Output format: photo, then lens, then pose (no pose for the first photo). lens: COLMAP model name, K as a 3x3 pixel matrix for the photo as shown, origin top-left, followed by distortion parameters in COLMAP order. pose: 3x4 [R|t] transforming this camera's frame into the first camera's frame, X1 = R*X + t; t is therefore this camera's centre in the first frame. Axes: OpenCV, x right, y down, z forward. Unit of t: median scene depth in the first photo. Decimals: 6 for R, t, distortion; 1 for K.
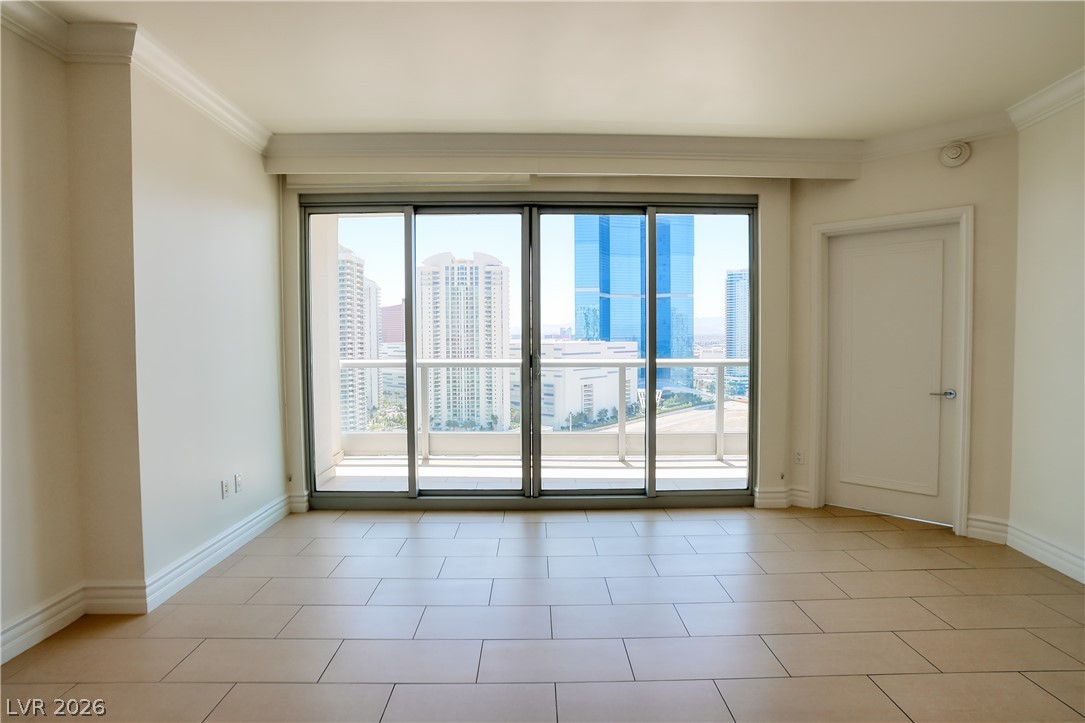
lens RADIAL K [[541.0, 0, 541.8], [0, 541.0, 359.4], [0, 0, 1]] dist [-0.091174, 0.045986]
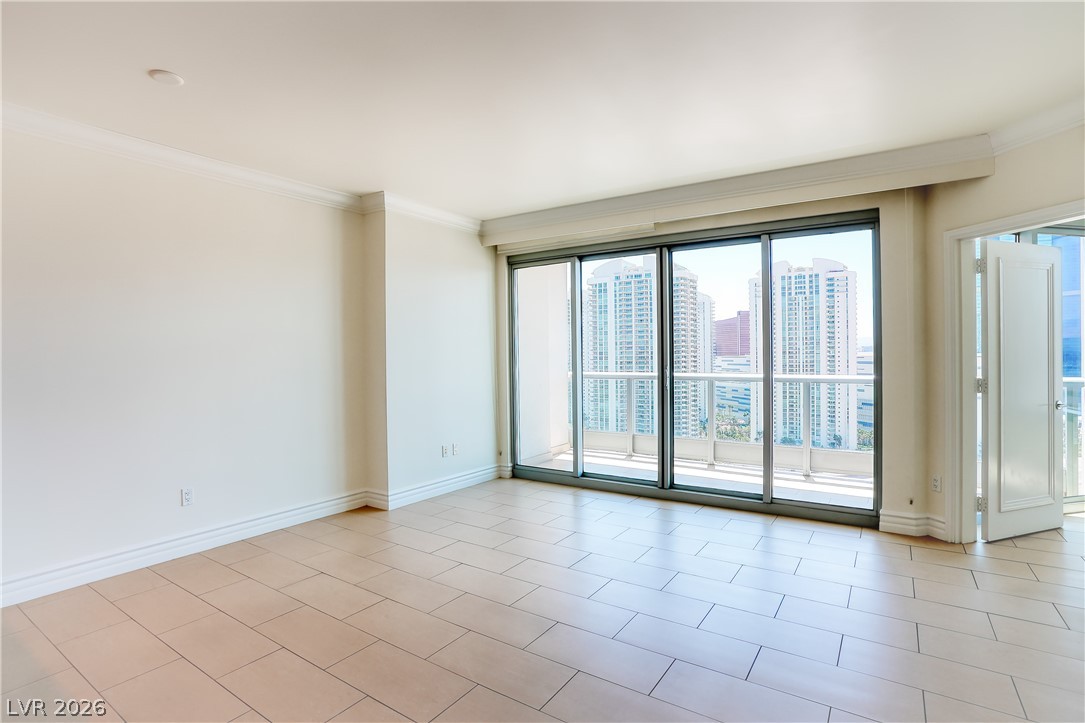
lens RADIAL K [[531.4, 0, 544.0], [0, 531.4, 358.5], [0, 0, 1]] dist [-0.079843, 0.031499]
pose [[0.822488, -0.000303, -0.568783, 0.418300], [-0.014708, 0.999654, -0.021801, -0.003380], [0.568593, 0.026297, 0.822199, -0.118051]]
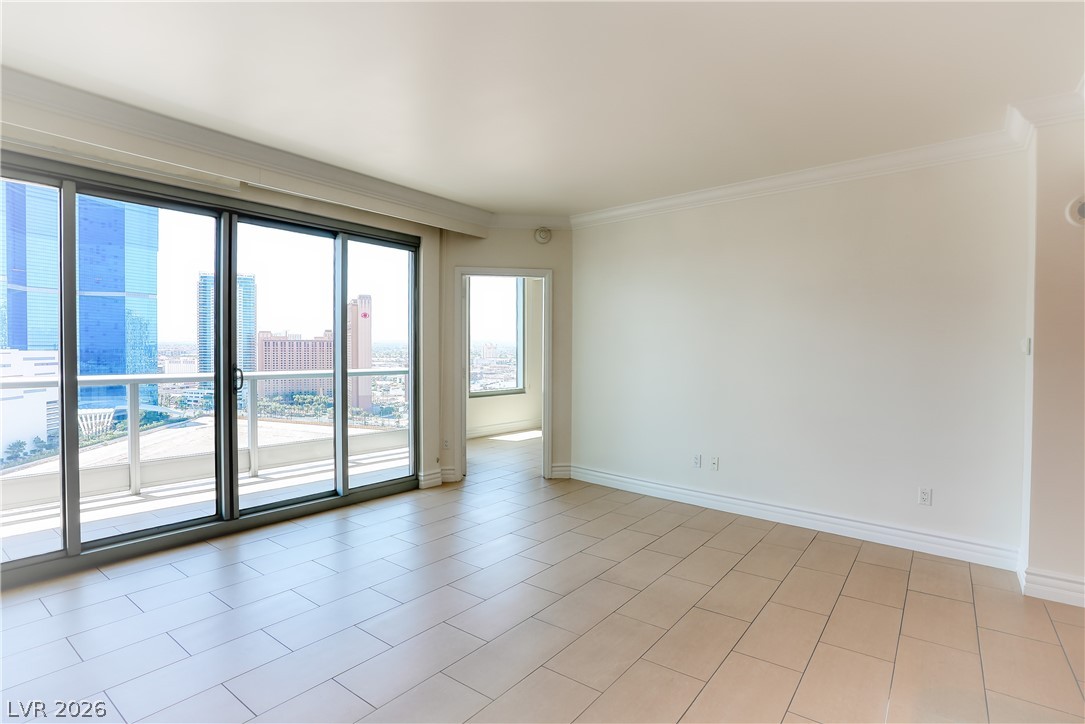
lens RADIAL K [[547.3, 0, 540.8], [0, 547.3, 360.8], [0, 0, 1]] dist [-0.077582, 0.030442]
pose [[0.617767, -0.008074, 0.786320, -0.405150], [0.020238, 0.999779, -0.005634, -0.005907], [-0.786101, 0.019394, 0.617794, -0.007885]]
